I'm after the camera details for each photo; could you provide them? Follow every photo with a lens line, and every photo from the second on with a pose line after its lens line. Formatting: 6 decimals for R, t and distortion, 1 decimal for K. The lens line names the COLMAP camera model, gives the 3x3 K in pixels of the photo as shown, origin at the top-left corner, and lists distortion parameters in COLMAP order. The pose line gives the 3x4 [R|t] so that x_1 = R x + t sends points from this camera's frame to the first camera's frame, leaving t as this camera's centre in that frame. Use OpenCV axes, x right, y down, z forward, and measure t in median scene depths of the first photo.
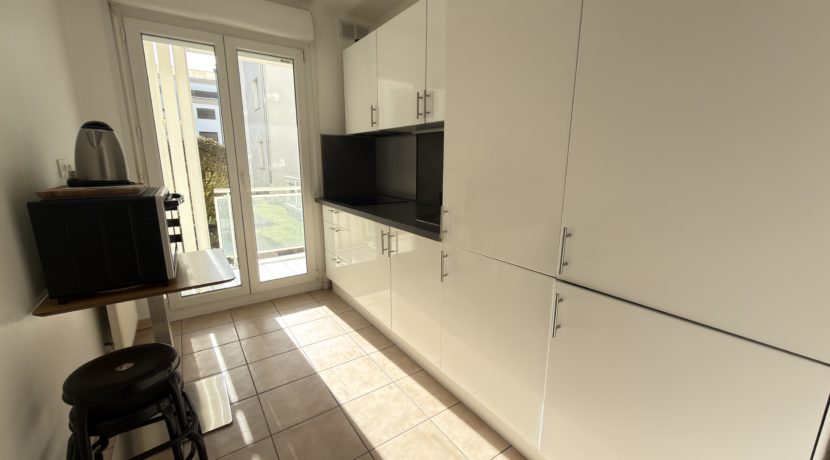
lens RADIAL K [[329.8, 0, 415.6], [0, 329.8, 228.5], [0, 0, 1]] dist [0.000867, -0.000172]
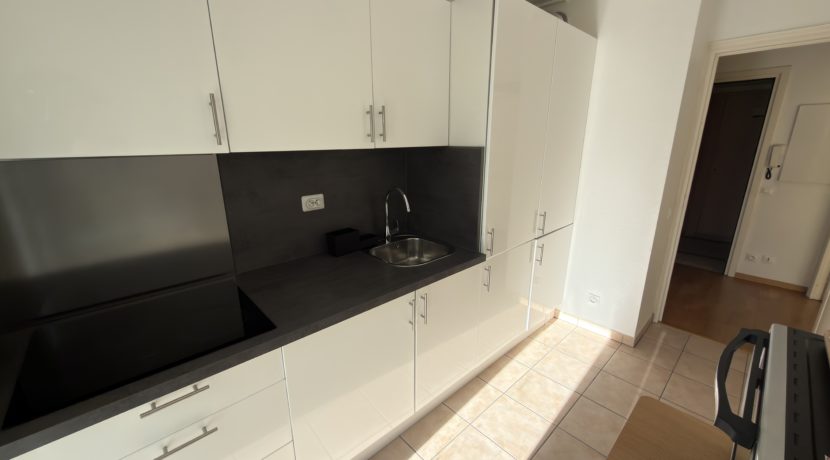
lens RADIAL K [[329.8, 0, 415.5], [0, 329.8, 231.2], [0, 0, 1]] dist [0.000867, -0.000172]
pose [[-0.134410, -0.278824, 0.950890, -0.838388], [0.203531, 0.931370, 0.301870, -0.396696], [-0.969798, 0.234110, -0.068436, 1.142750]]
